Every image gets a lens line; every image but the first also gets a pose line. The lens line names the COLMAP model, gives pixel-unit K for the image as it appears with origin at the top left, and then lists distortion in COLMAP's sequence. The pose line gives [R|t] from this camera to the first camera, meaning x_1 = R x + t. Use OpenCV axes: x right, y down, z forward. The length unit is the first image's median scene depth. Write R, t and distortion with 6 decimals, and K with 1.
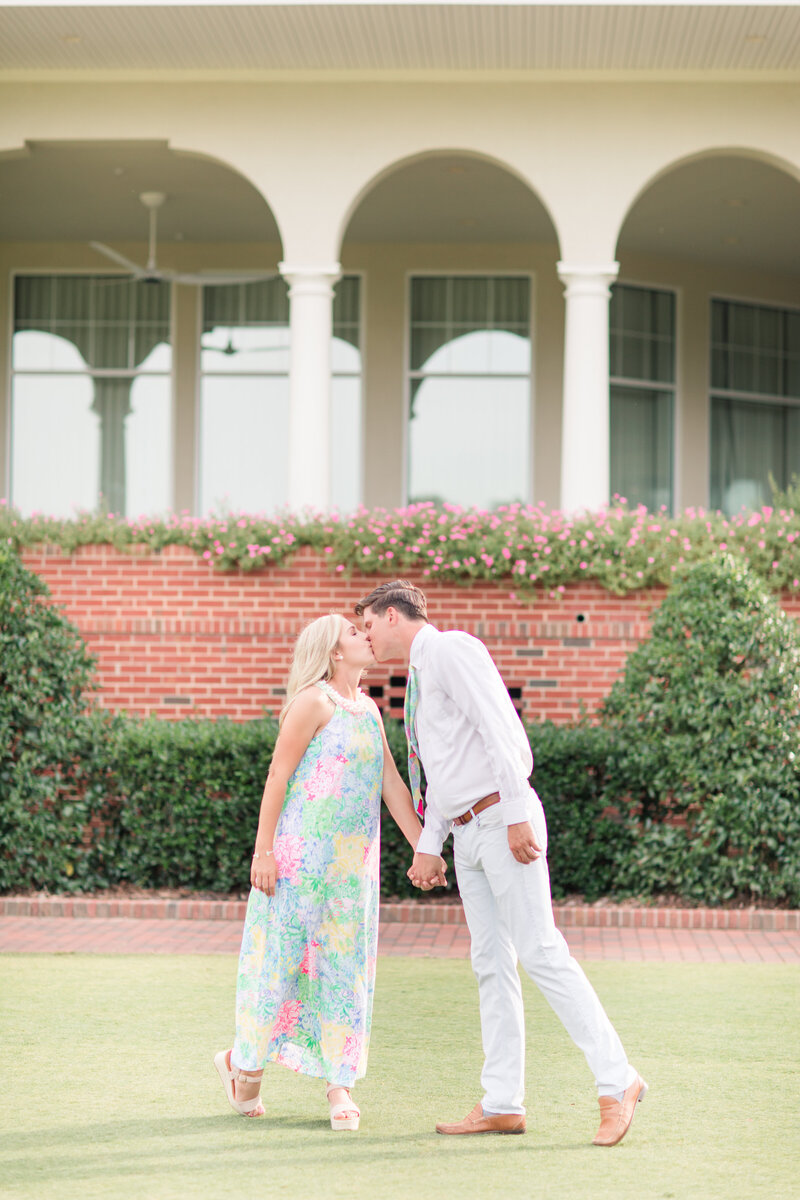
lens RADIAL K [[2911.7, 0, 400.0], [0, 2911.7, 600.0], [0, 0, 1]] dist [0.073808, -0.140647]
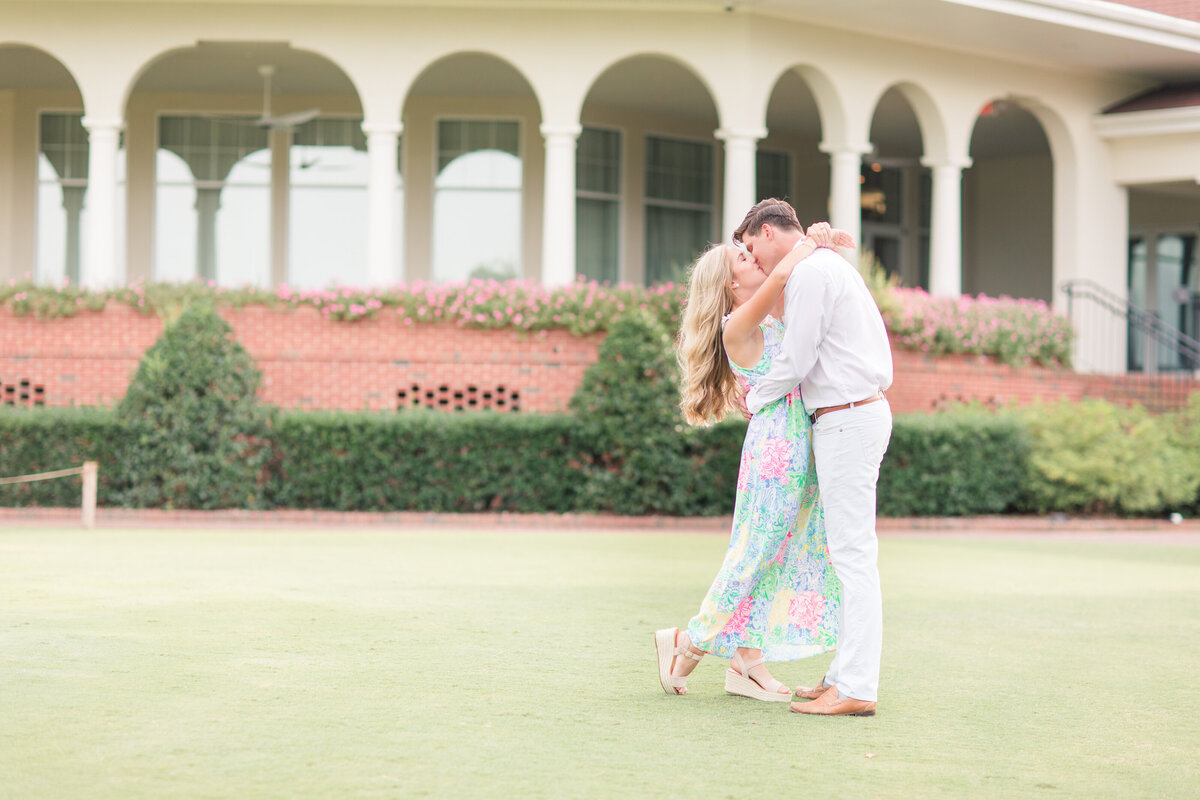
lens RADIAL K [[2911.7, 0, 600.0], [0, 2911.7, 400.0], [0, 0, 1]] dist [0.073808, -0.140647]
pose [[0.996869, 0.003502, 0.078994, -0.045254], [-0.004430, 0.999923, 0.011577, 0.016254], [-0.078948, -0.011891, 0.996808, -0.677189]]
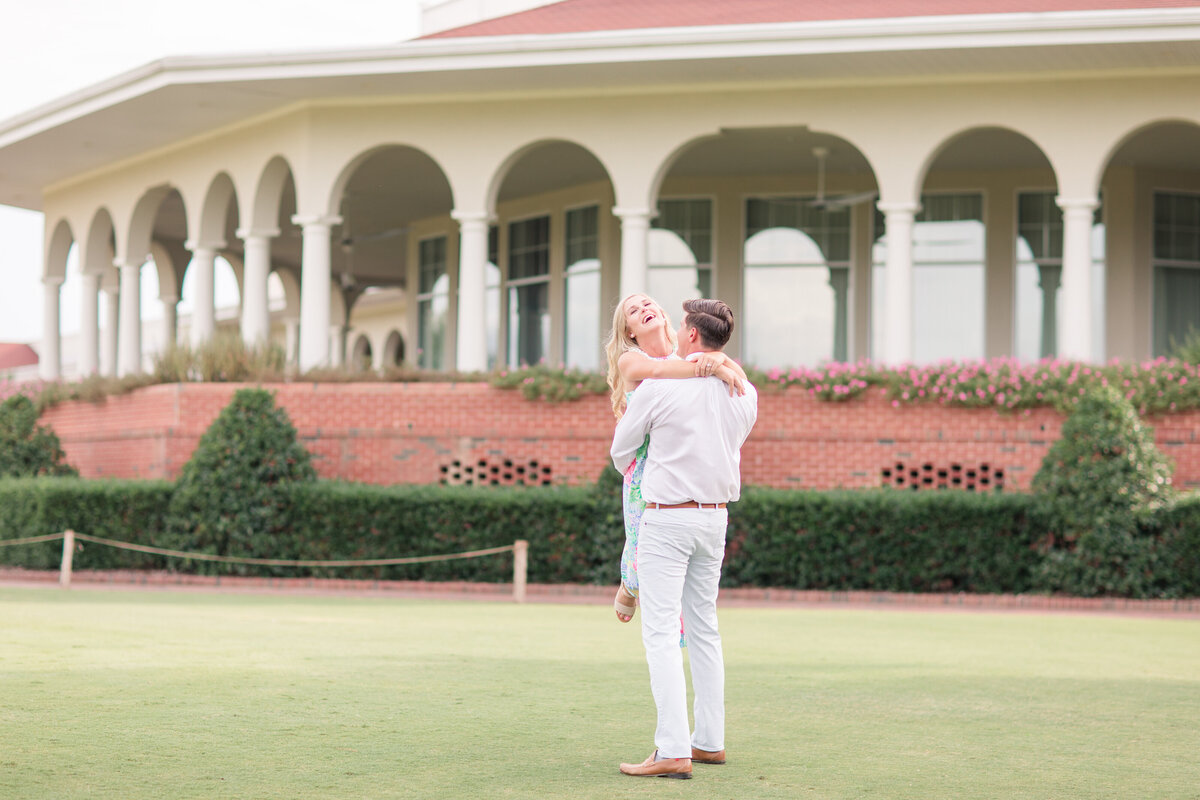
lens RADIAL K [[2911.7, 0, 600.0], [0, 2911.7, 400.0], [0, 0, 1]] dist [0.073808, -0.140647]
pose [[0.967452, -0.006323, -0.252977, 0.251753], [0.002688, 0.999888, -0.014714, 0.014896], [0.253041, 0.013555, 0.967361, -0.662433]]
